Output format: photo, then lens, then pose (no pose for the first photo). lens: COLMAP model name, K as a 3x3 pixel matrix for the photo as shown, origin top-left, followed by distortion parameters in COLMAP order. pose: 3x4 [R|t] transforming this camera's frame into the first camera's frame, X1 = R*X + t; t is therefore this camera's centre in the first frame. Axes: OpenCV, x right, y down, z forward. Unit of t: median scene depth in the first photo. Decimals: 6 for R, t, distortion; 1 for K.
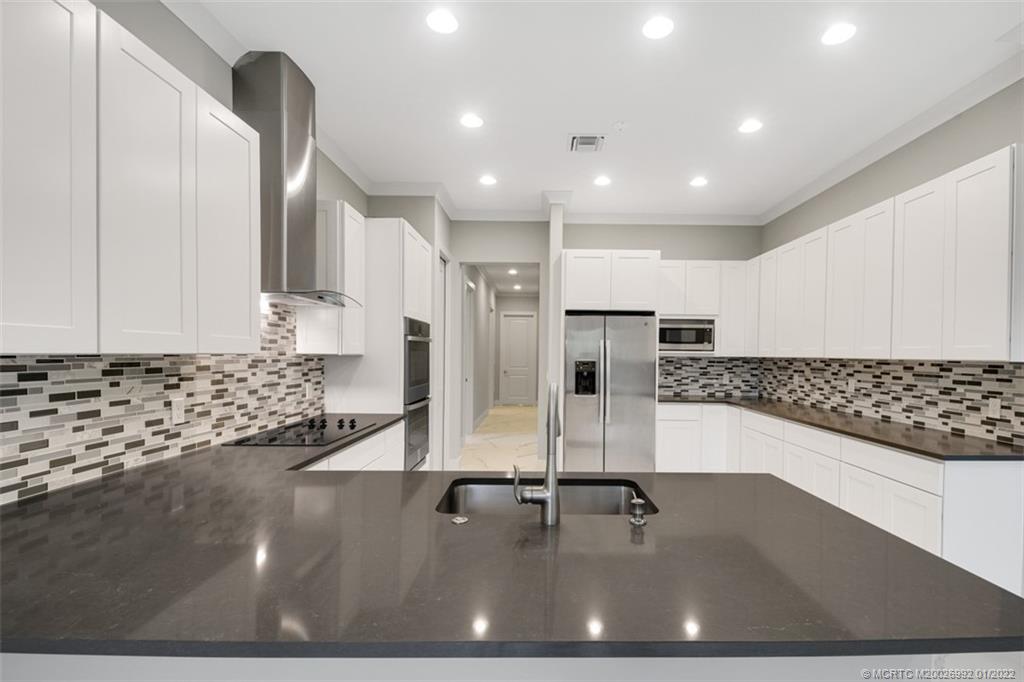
lens RADIAL K [[461.7, 0, 547.3], [0, 461.7, 365.8], [0, 0, 1]] dist [0.029514, -0.000159]
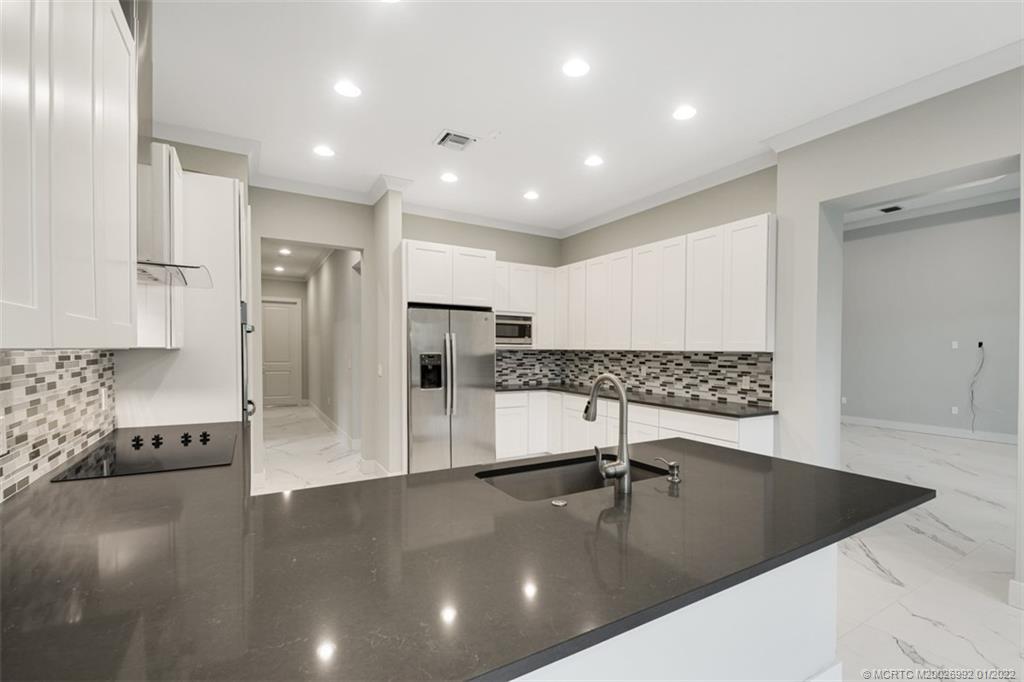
lens RADIAL K [[459.0, 0, 525.9], [0, 459.0, 363.3], [0, 0, 1]] dist [0.024077, -0.000312]
pose [[0.865561, -0.018377, 0.500466, -0.321942], [0.013070, 0.999815, 0.014109, -0.002553], [-0.500633, -0.005671, 0.865641, 0.048613]]
